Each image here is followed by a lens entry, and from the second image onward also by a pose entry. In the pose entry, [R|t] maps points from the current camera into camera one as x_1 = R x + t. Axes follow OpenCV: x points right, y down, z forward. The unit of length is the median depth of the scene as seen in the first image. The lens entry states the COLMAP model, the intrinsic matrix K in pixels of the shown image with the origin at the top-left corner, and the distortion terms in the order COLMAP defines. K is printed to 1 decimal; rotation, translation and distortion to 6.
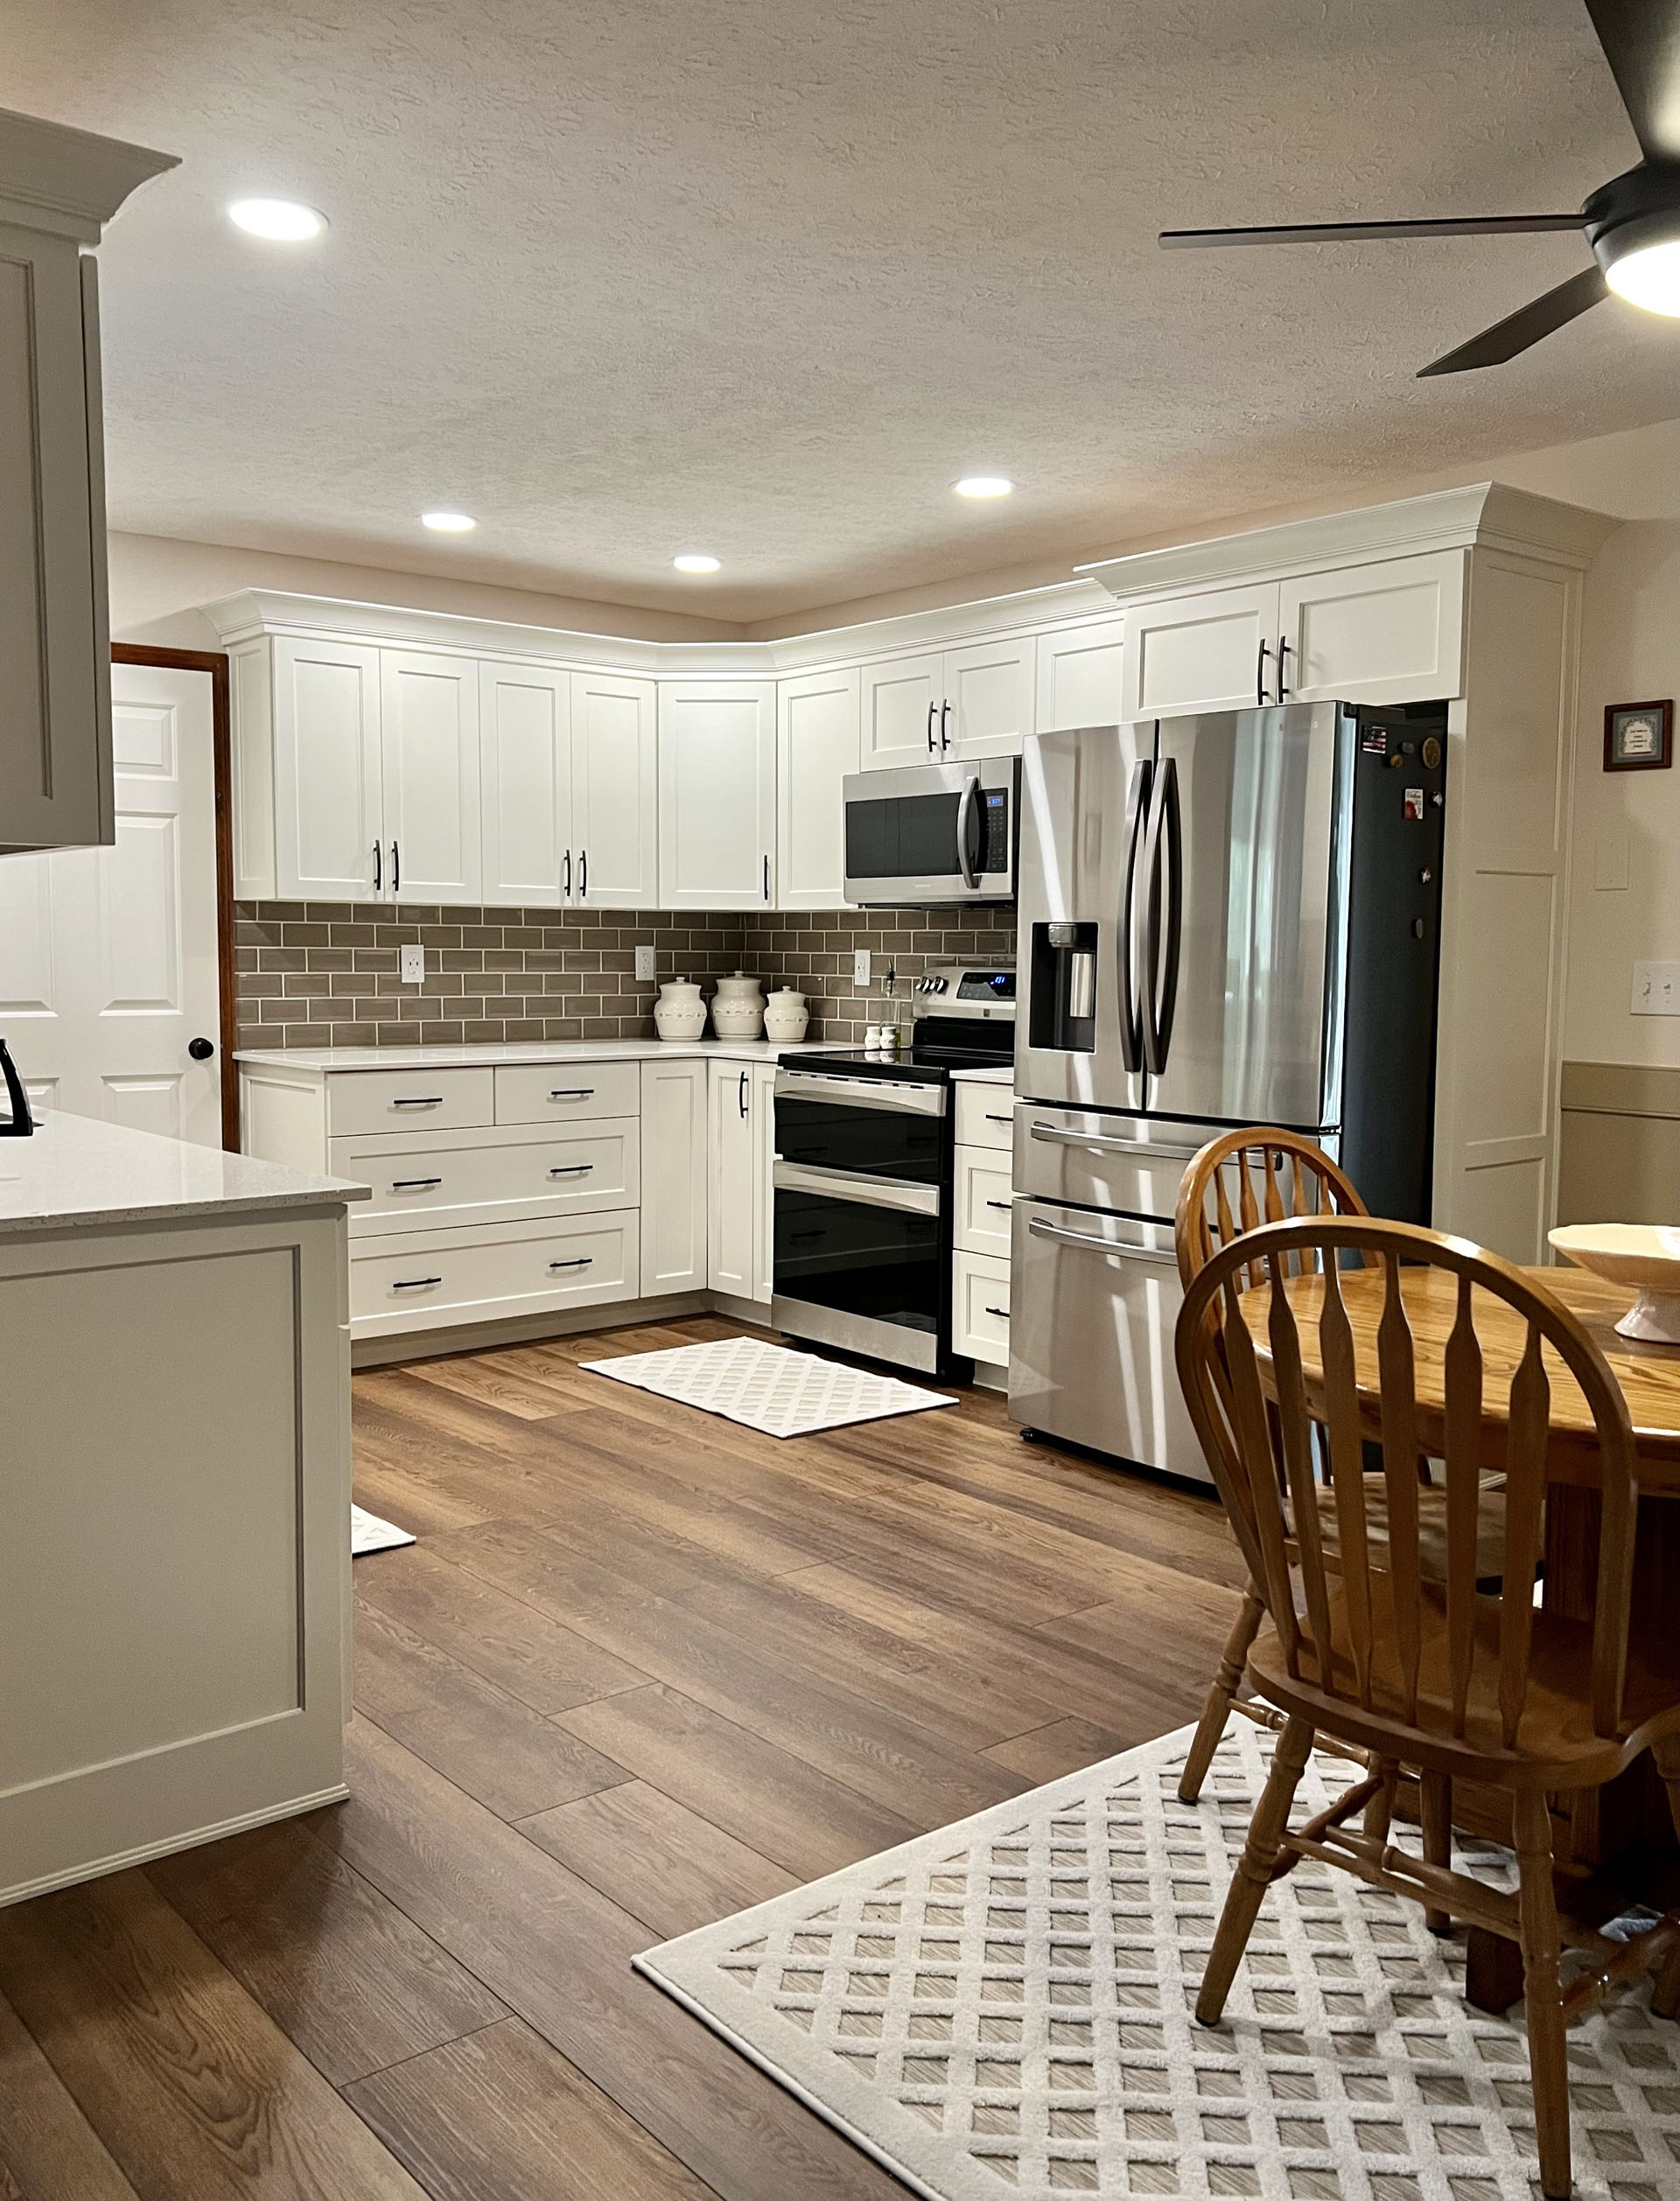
lens RADIAL K [[1818.1, 0, 826.2], [0, 1818.1, 1099.6], [0, 0, 1]] dist [0.072023, -0.024414]
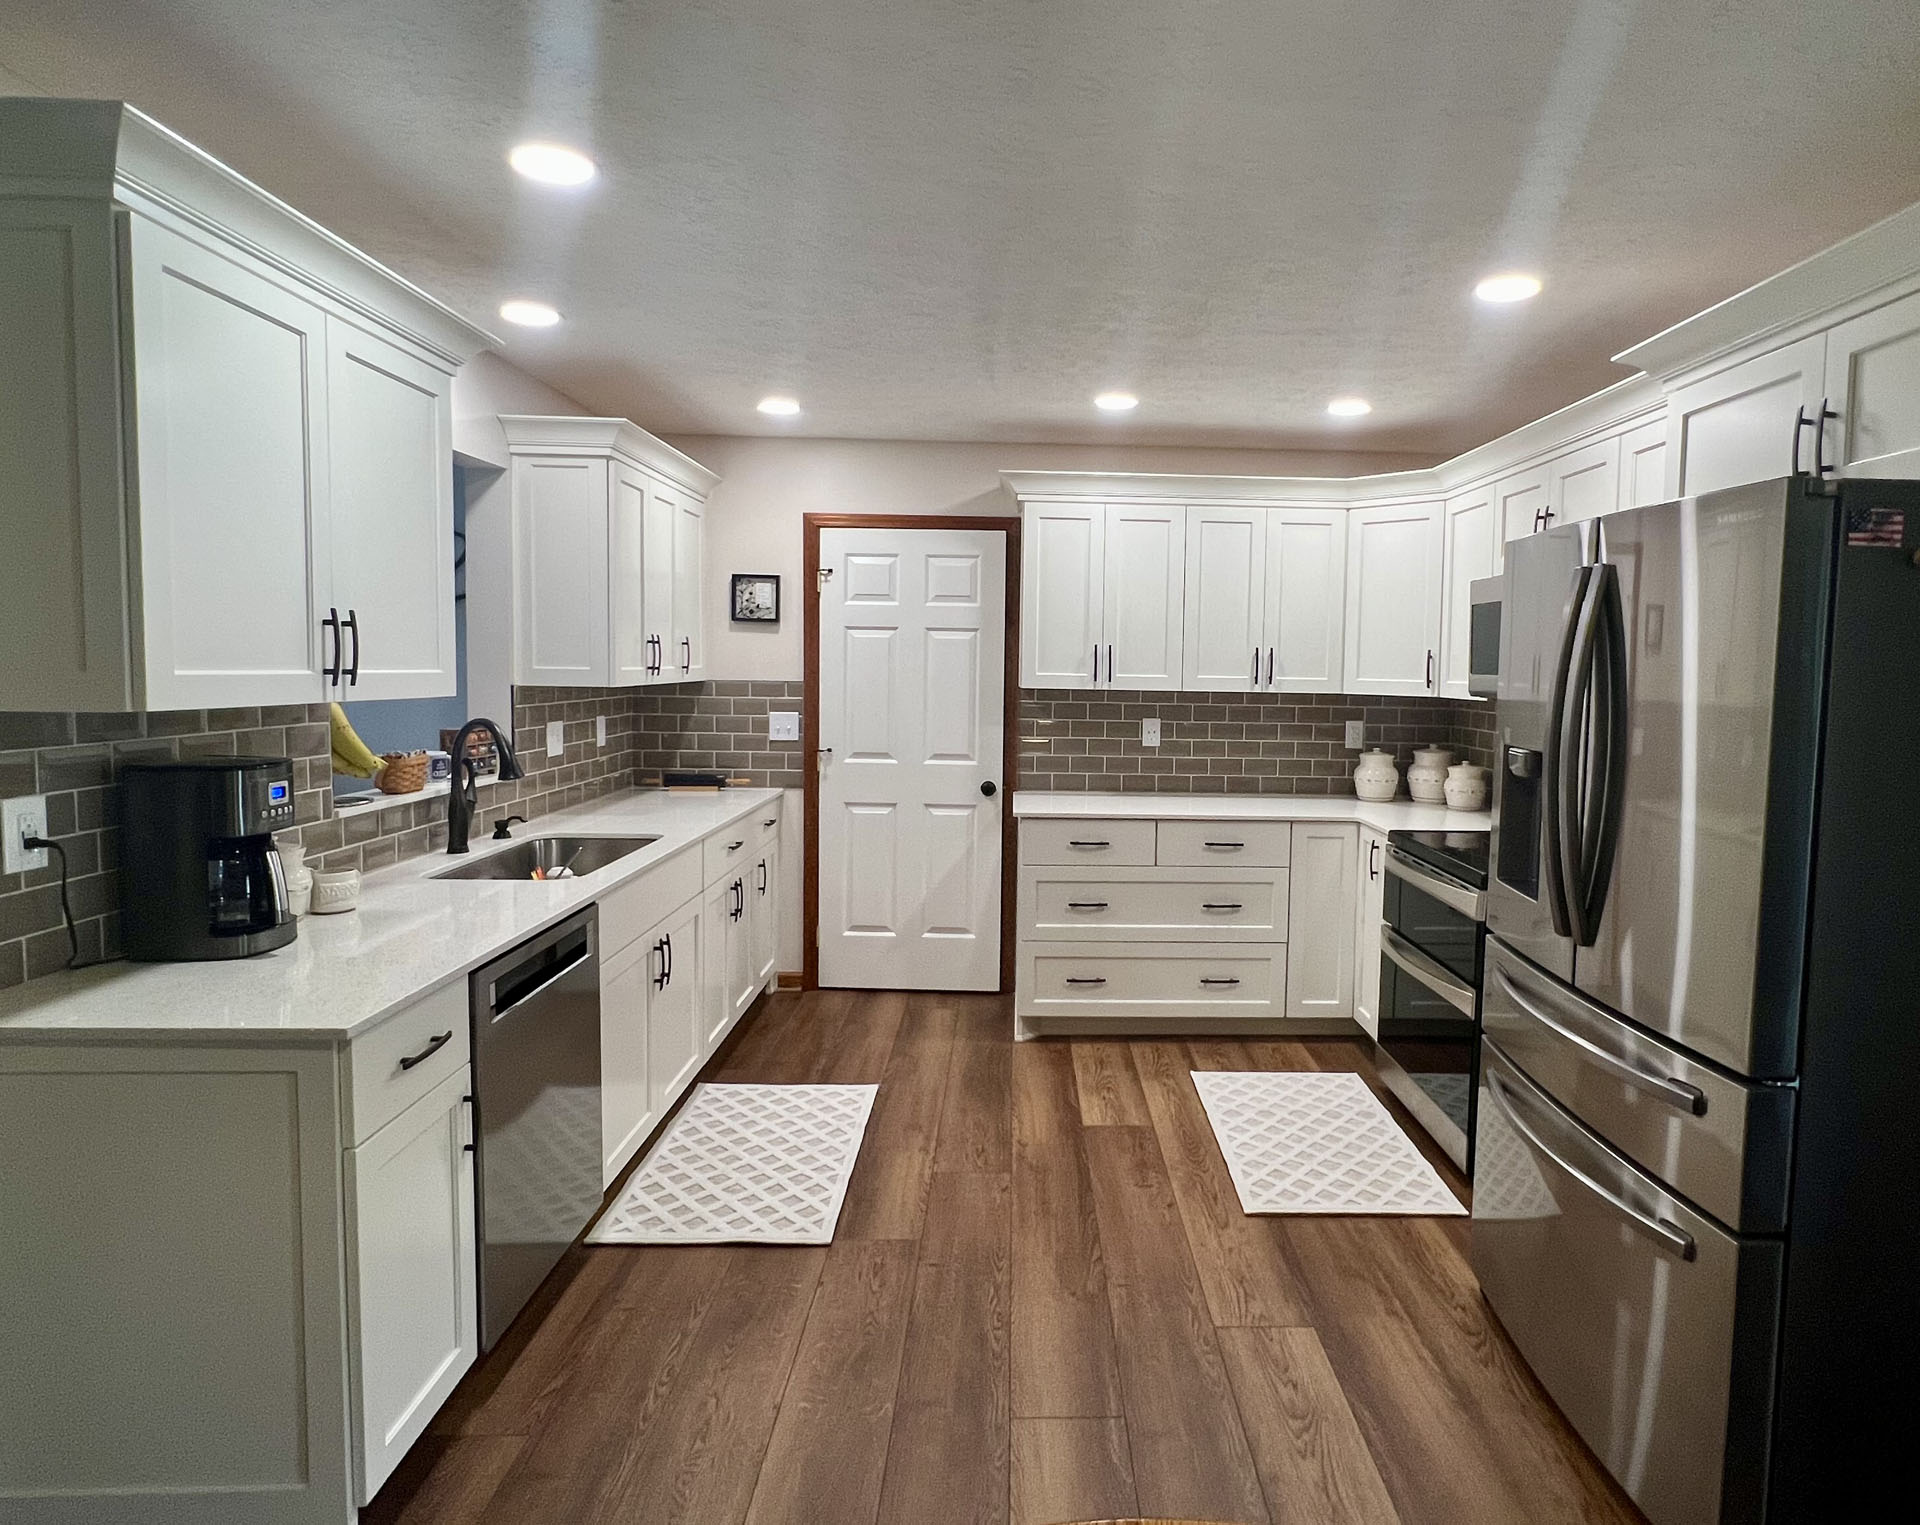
lens RADIAL K [[1075.6, 0, 1054.3], [0, 1075.6, 725.4], [0, 0, 1]] dist [0.004016, 0.001456]
pose [[0.795007, 0.041680, -0.605167, 0.213397], [-0.063380, 0.997884, -0.014535, -0.068685], [0.603280, 0.049911, 0.795966, 0.351207]]
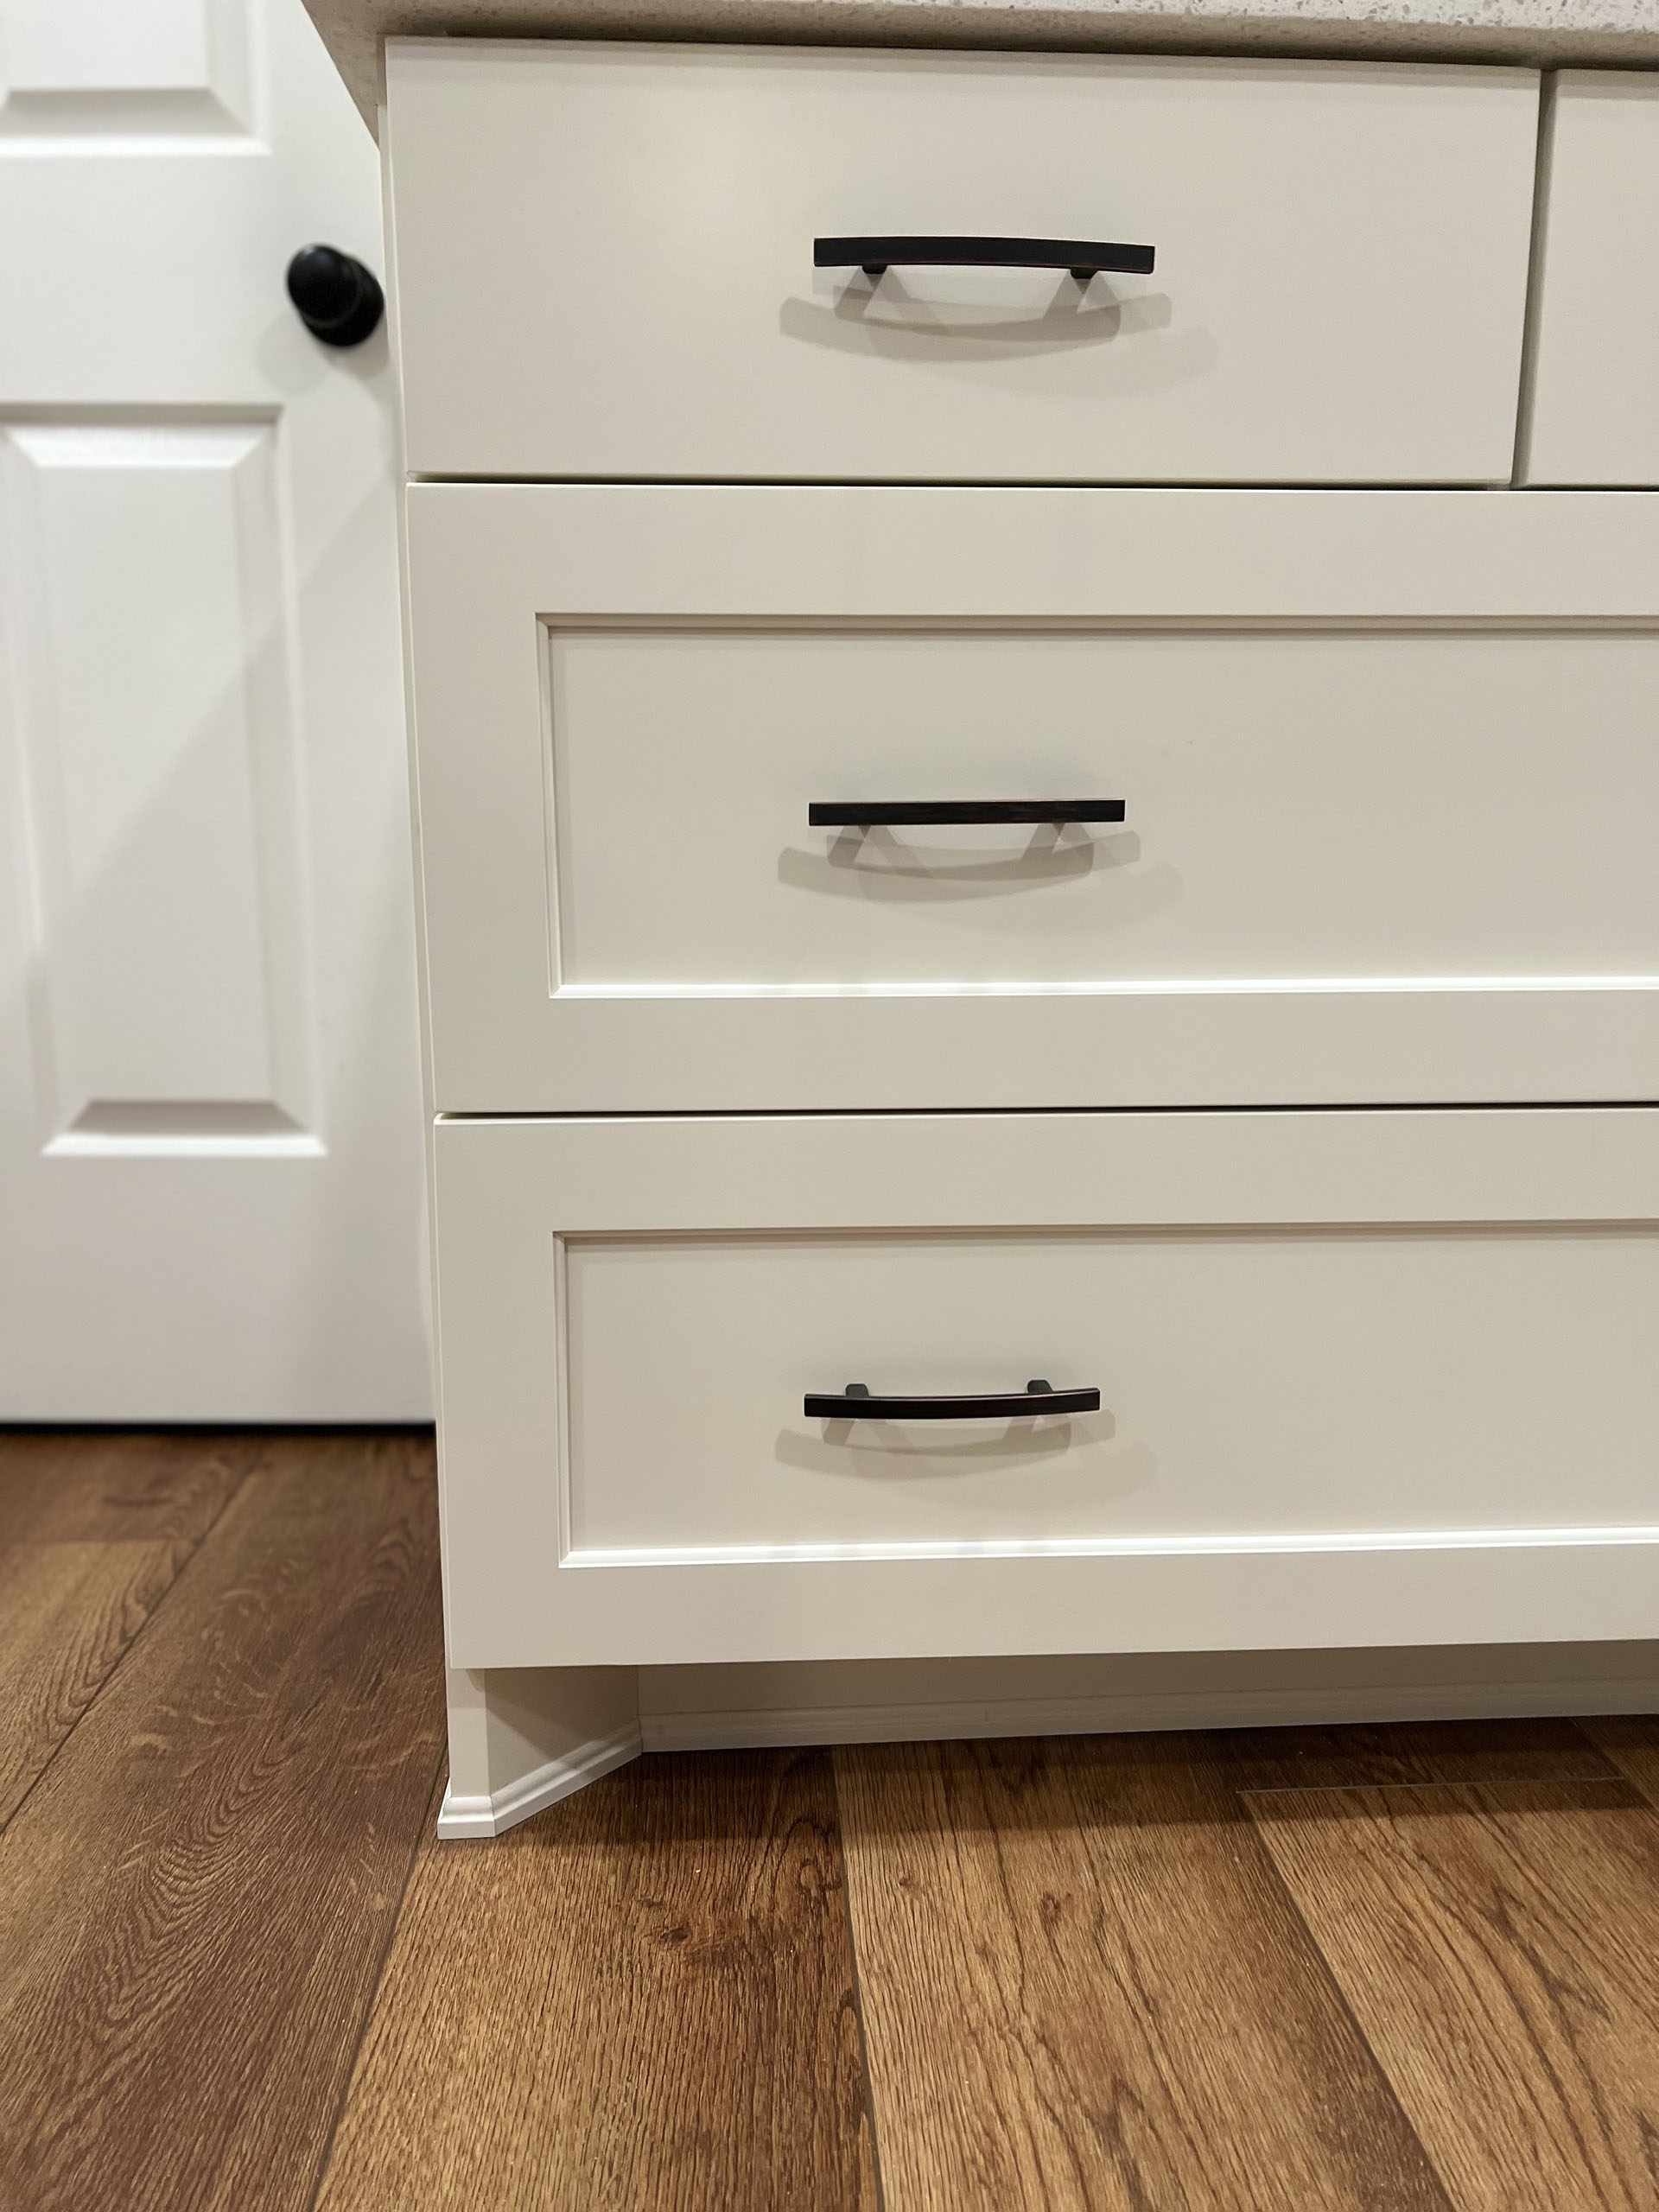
lens RADIAL K [[1667.1, 0, 827.6], [0, 1667.1, 1128.9], [0, 0, 1]] dist [0.049951, -0.063846]
pose [[0.810017, 0.107769, -0.576419, -0.140980], [-0.047781, 0.991829, 0.118290, 0.054736], [0.584457, -0.068275, 0.808547, 0.844033]]
